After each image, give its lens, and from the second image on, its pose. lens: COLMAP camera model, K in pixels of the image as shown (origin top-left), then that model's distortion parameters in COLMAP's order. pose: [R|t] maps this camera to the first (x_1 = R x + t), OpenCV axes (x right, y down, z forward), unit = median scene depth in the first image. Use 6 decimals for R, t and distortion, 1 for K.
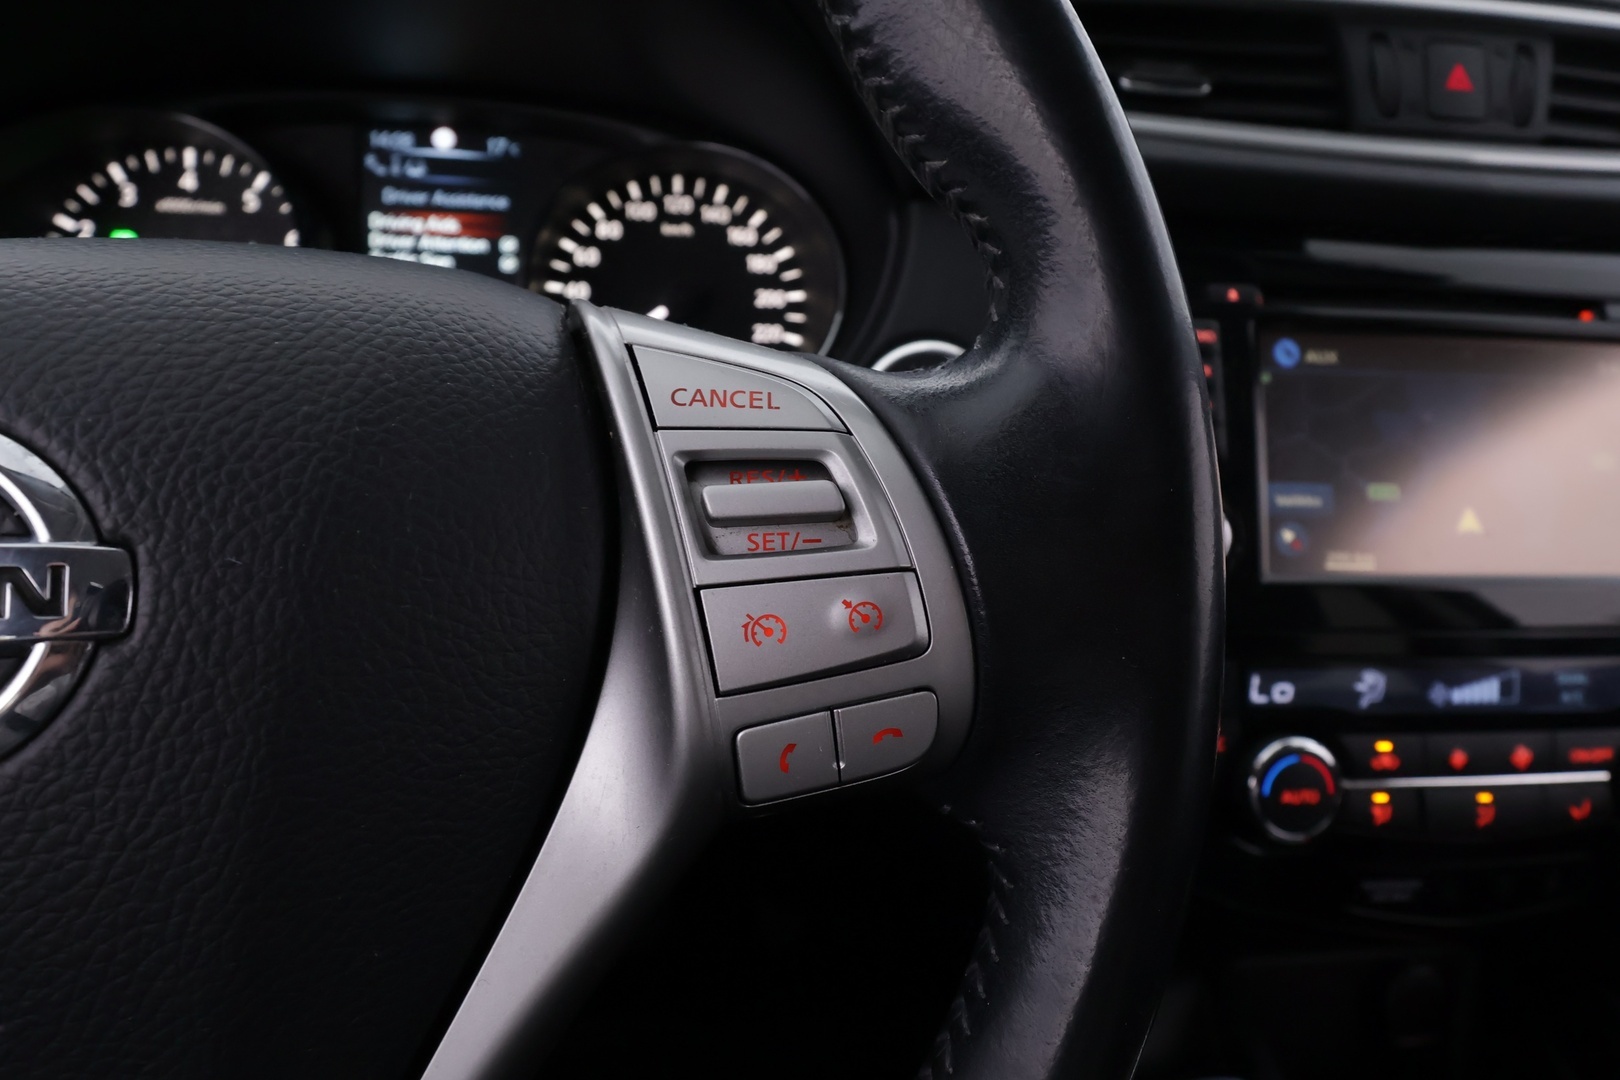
lens RADIAL K [[1046.3, 0, 804.9], [0, 1046.3, 540.3], [0, 0, 1]] dist [-0.002630, 0.001821]
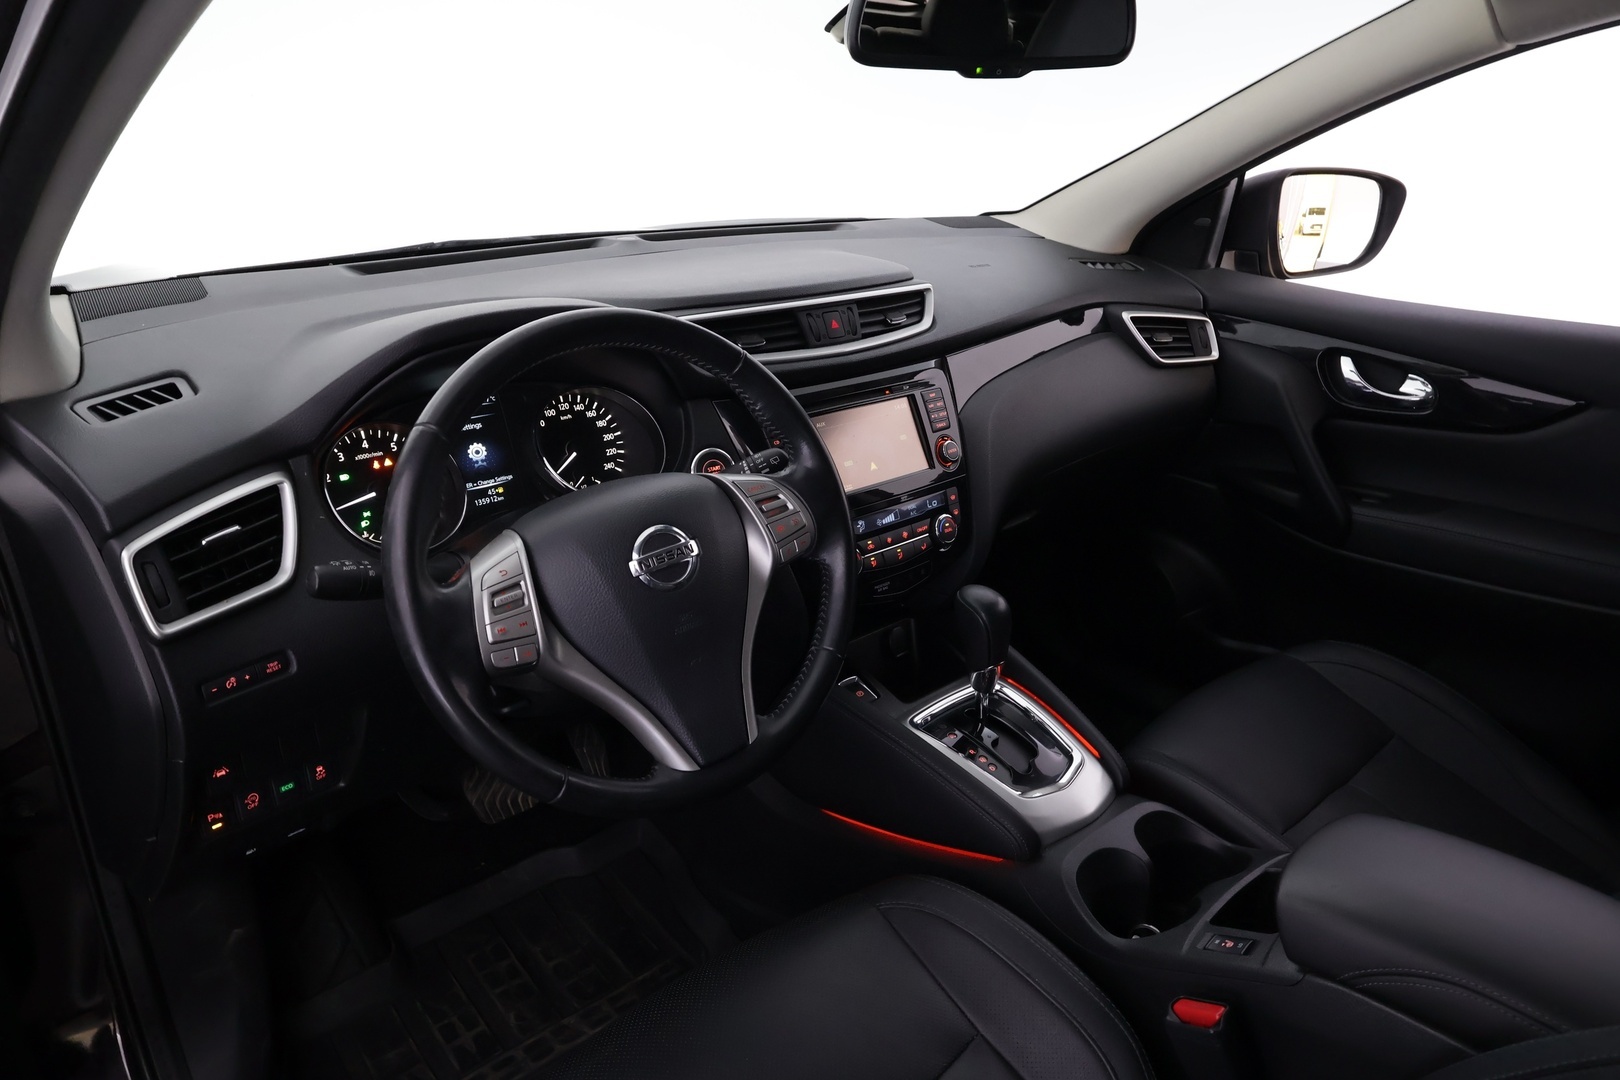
lens RADIAL K [[1046.3, 0, 808.5], [0, 1046.3, 551.3], [0, 0, 1]] dist [-0.002630, 0.001821]
pose [[0.837144, -0.265448, 0.478255, -0.918902], [0.250668, 0.963311, 0.095899, -0.103371], [-0.486165, 0.039602, 0.872969, -1.369814]]
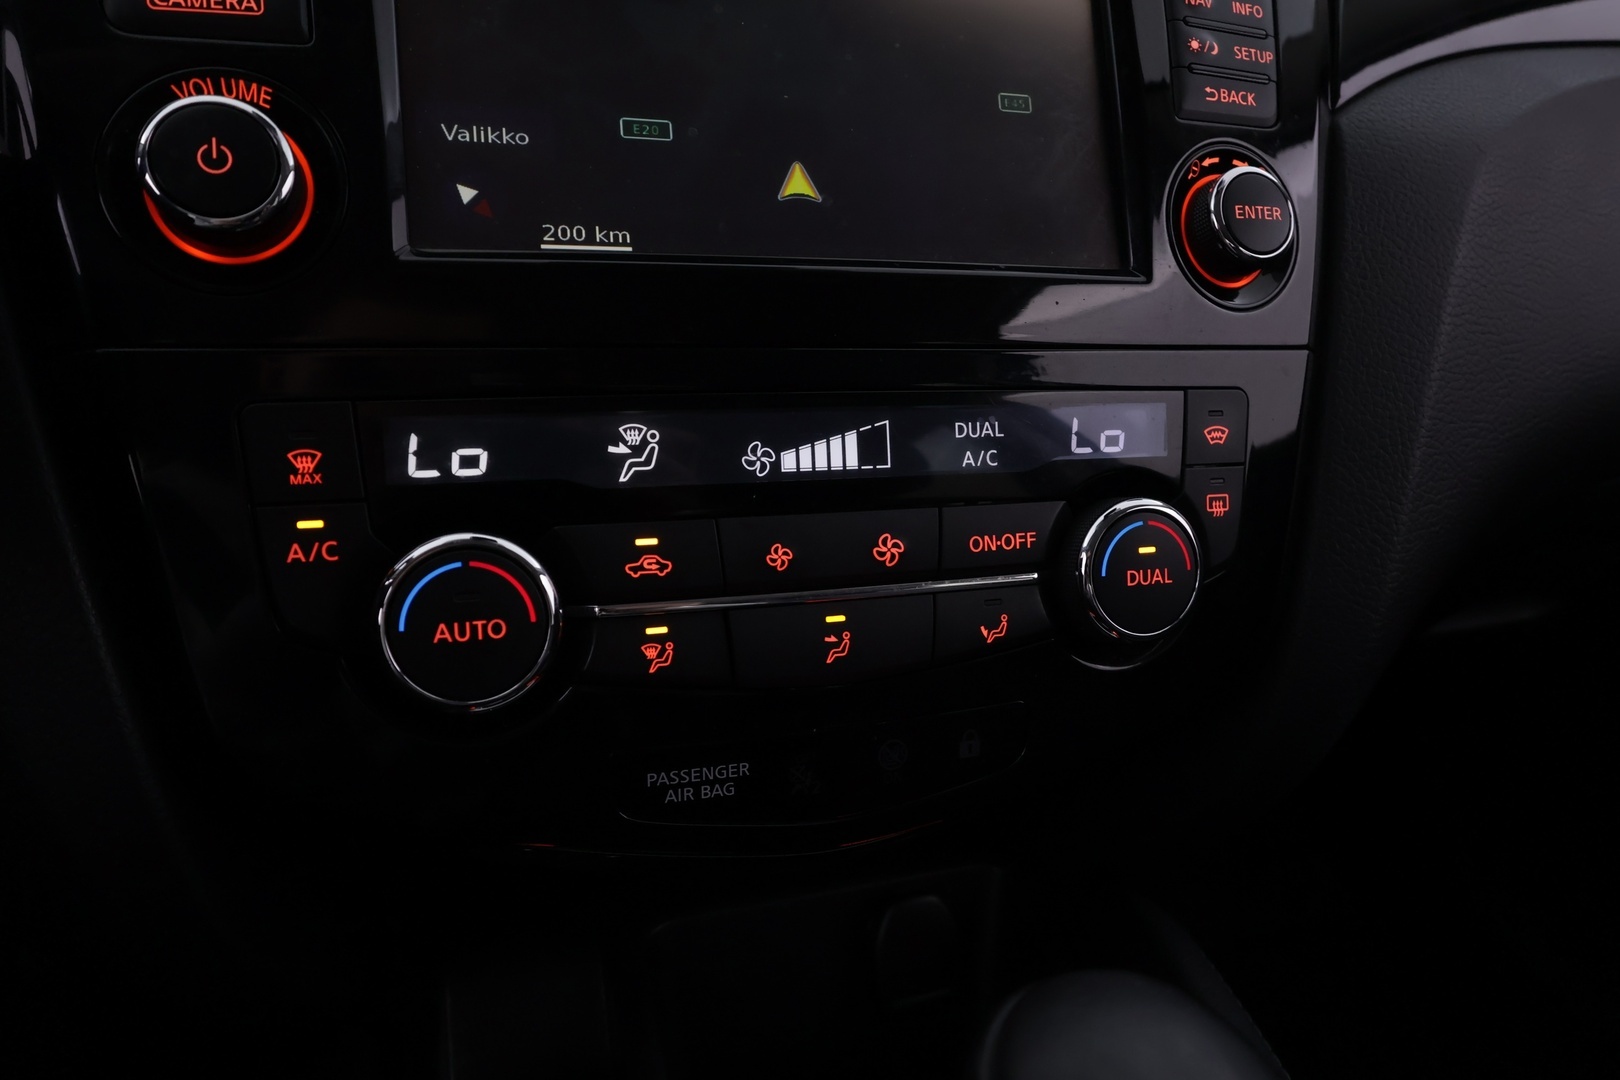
lens RADIAL K [[1046.3, 0, 807.7], [0, 1046.3, 539.0], [0, 0, 1]] dist [-0.002630, 0.001821]
pose [[0.987487, -0.059041, 0.146232, 0.460721], [0.055341, 0.998039, 0.029242, 0.150626], [-0.147671, -0.020783, 0.988818, 0.327324]]
